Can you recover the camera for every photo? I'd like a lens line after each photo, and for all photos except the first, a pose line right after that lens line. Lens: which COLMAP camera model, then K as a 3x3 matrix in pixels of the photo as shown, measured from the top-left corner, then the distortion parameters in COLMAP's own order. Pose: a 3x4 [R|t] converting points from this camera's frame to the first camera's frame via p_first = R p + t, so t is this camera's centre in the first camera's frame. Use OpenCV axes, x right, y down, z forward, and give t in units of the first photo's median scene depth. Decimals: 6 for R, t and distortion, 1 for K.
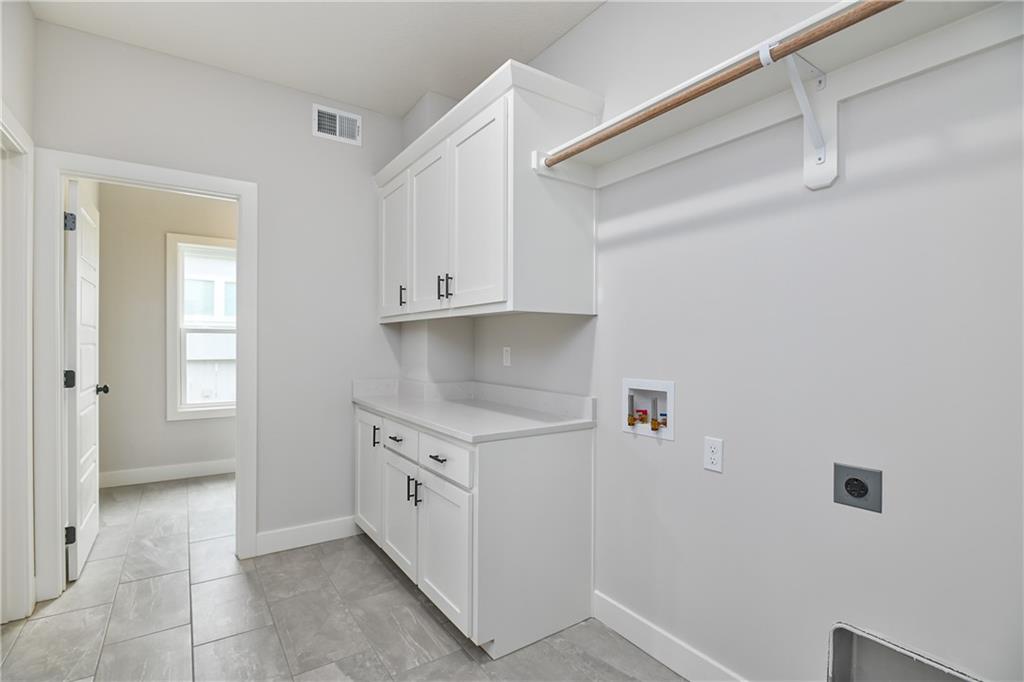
lens RADIAL K [[484.6, 0, 512.2], [0, 484.6, 358.1], [0, 0, 1]] dist [-0.001110, -0.000004]
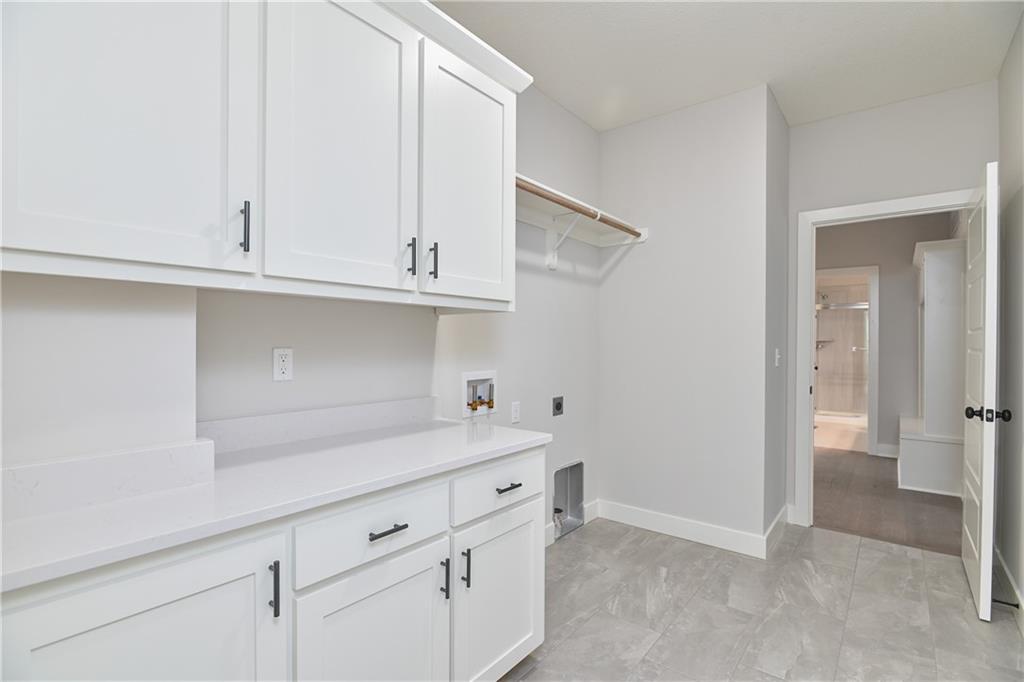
lens RADIAL K [[479.2, 0, 512.0], [0, 479.2, 341.0], [0, 0, 1]] dist [-0.001043, -0.000076]
pose [[-0.289387, -0.007942, 0.957179, -1.017924], [0.020613, 0.999682, 0.014527, -0.054535], [-0.956990, 0.023934, -0.289131, 1.380767]]
